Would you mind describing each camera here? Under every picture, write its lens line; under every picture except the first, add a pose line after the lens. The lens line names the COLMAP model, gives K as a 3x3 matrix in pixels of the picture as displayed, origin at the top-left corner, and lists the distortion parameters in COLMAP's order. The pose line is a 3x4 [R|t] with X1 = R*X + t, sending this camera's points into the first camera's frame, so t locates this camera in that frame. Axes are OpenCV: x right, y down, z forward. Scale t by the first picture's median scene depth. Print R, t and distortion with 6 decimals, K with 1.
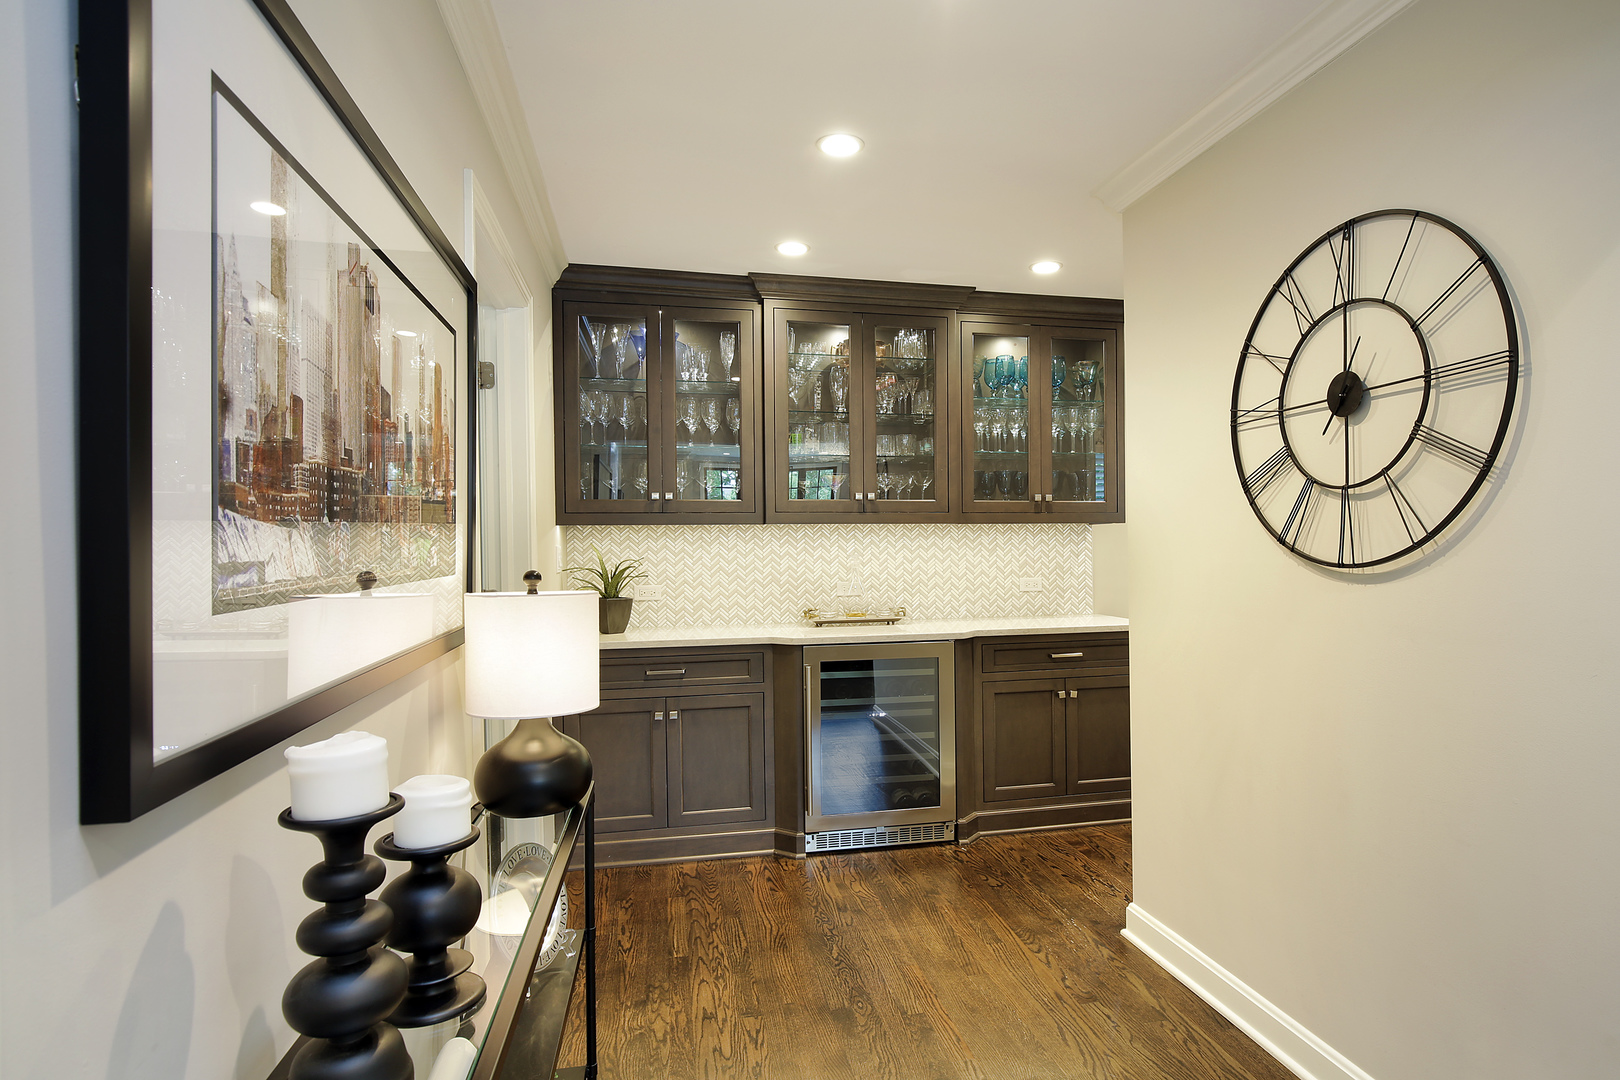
lens RADIAL K [[835.2, 0, 812.5], [0, 835.2, 544.8], [0, 0, 1]] dist [-0.000568, 0.000001]
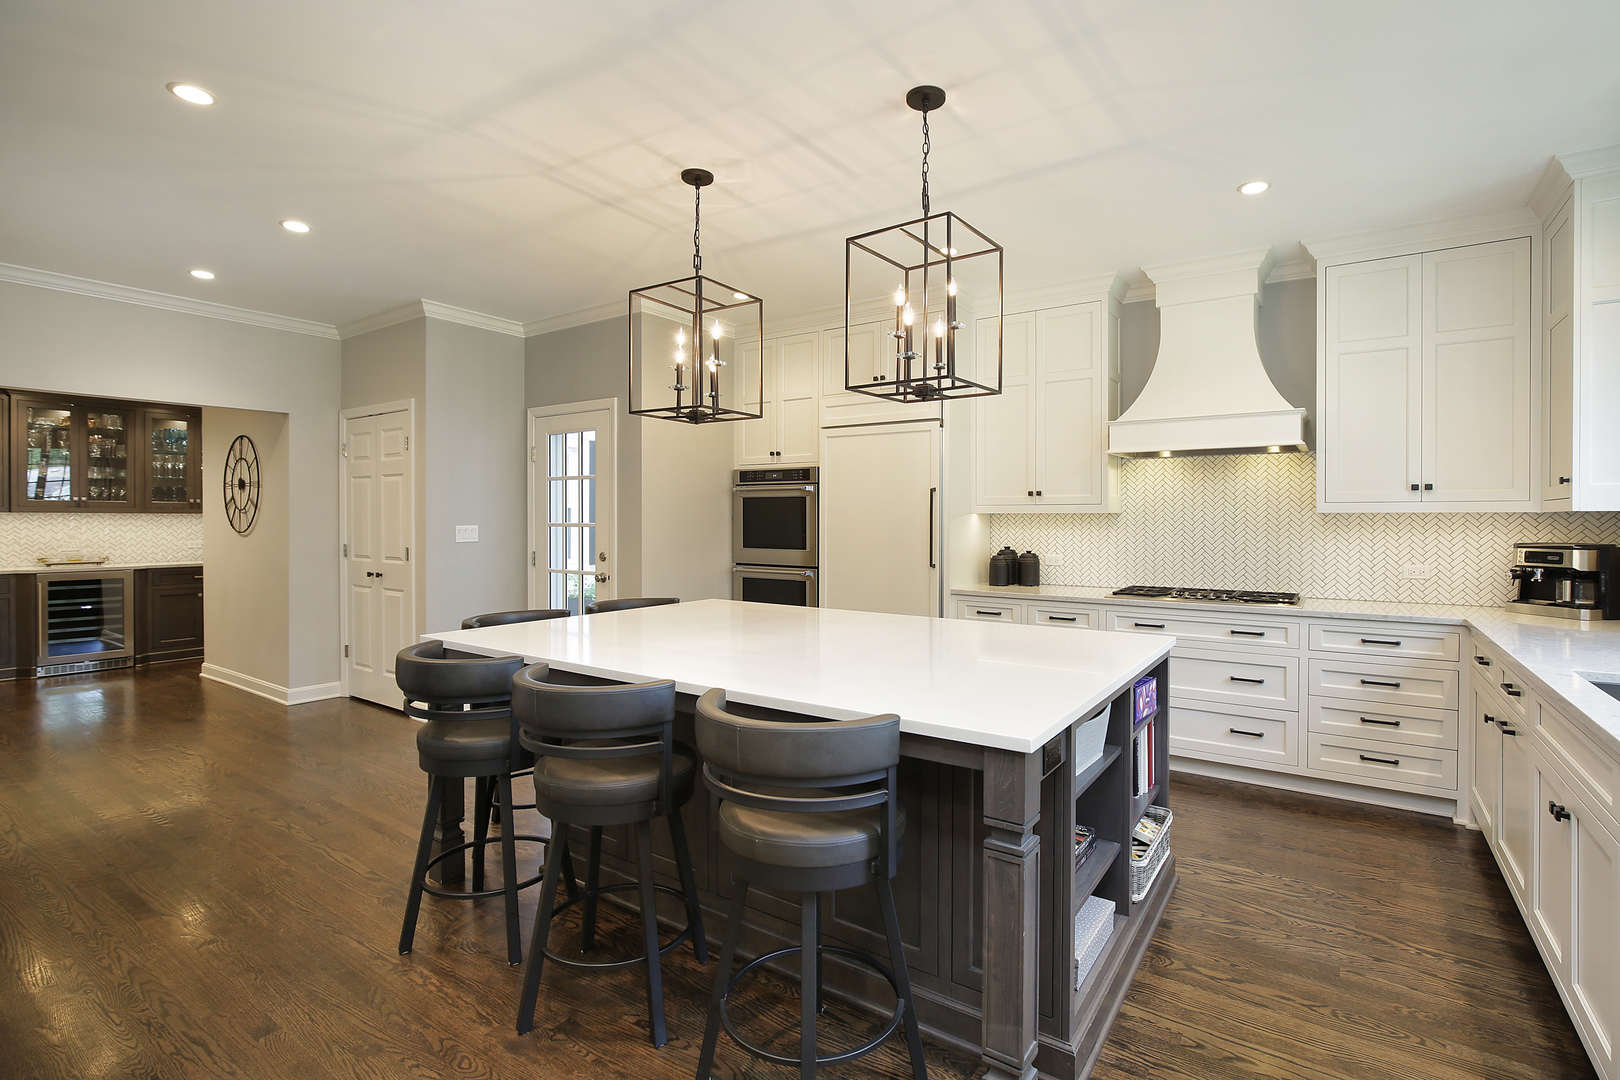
lens RADIAL K [[784.3, 0, 746.8], [0, 784.3, 524.7], [0, 0, 1]] dist [-0.003051, 0.000027]
pose [[0.753739, 0.005955, 0.657147, 0.034896], [-0.010827, 0.999936, 0.003356, -0.019630], [-0.657084, -0.009644, 0.753755, -1.360632]]
